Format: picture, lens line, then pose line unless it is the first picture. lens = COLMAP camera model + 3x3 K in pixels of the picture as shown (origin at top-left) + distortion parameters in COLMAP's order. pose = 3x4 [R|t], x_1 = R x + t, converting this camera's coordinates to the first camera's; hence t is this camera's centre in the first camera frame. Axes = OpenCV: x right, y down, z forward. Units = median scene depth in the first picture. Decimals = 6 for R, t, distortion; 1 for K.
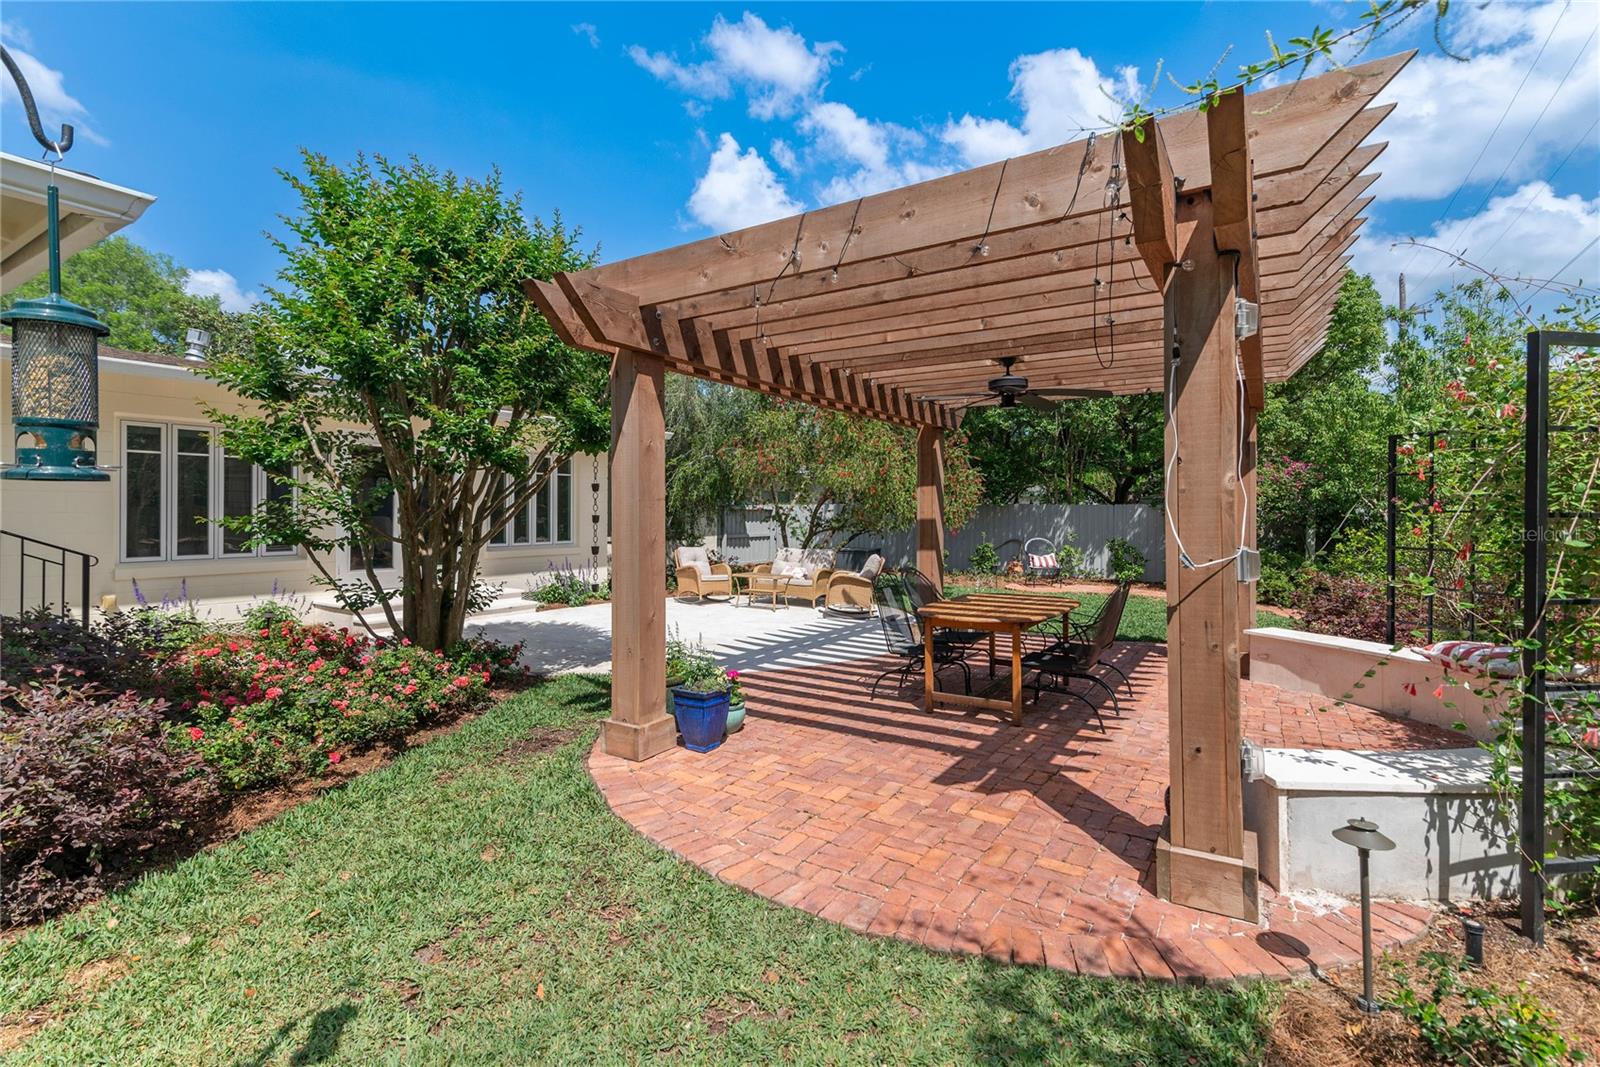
lens RADIAL K [[730.0, 0, 785.3], [0, 730.0, 511.9], [0, 0, 1]] dist [0.023392, 0.000418]
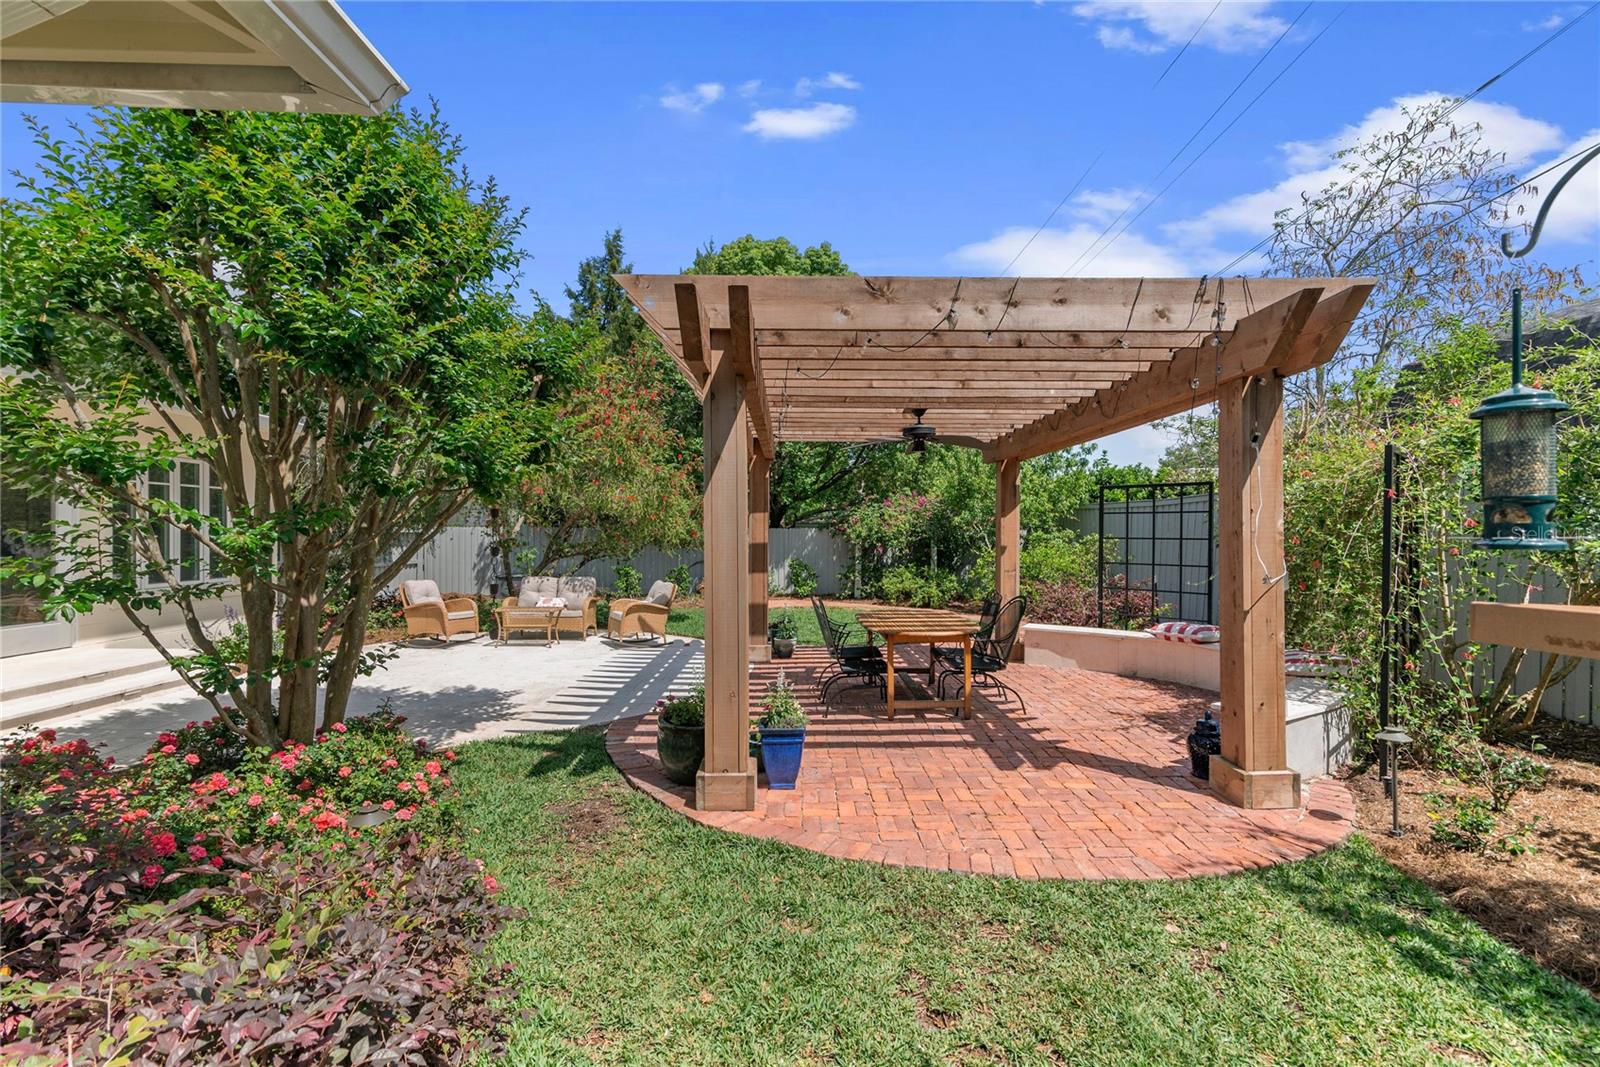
lens RADIAL K [[730.0, 0, 798.8], [0, 730.0, 536.4], [0, 0, 1]] dist [0.023392, 0.000418]
pose [[0.824873, -0.004145, 0.565303, -0.670765], [0.000025, 0.999973, 0.007296, -0.019237], [-0.565319, -0.006005, 0.824851, 0.185045]]
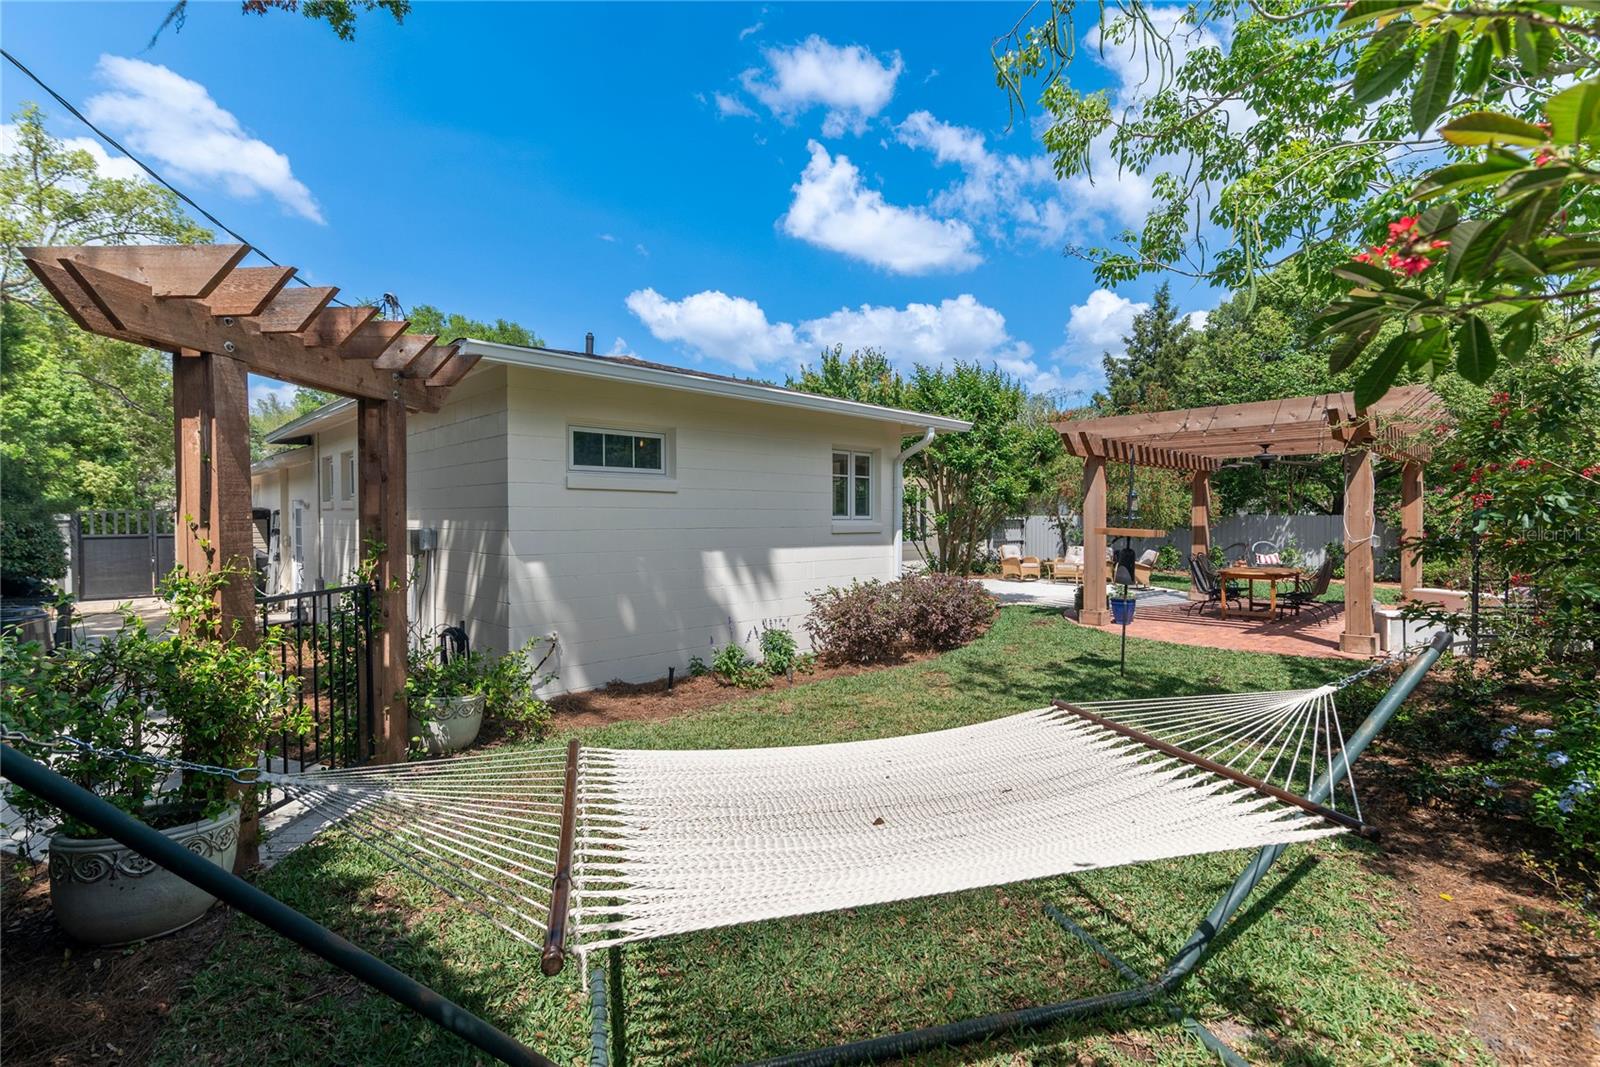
lens RADIAL K [[730.0, 0, 794.1], [0, 730.0, 527.5], [0, 0, 1]] dist [0.023392, 0.000418]
pose [[0.977861, -0.000228, -0.209255, -0.677335], [0.002388, 0.999946, 0.010067, -0.012296], [0.209242, -0.010343, 0.977809, -1.568471]]
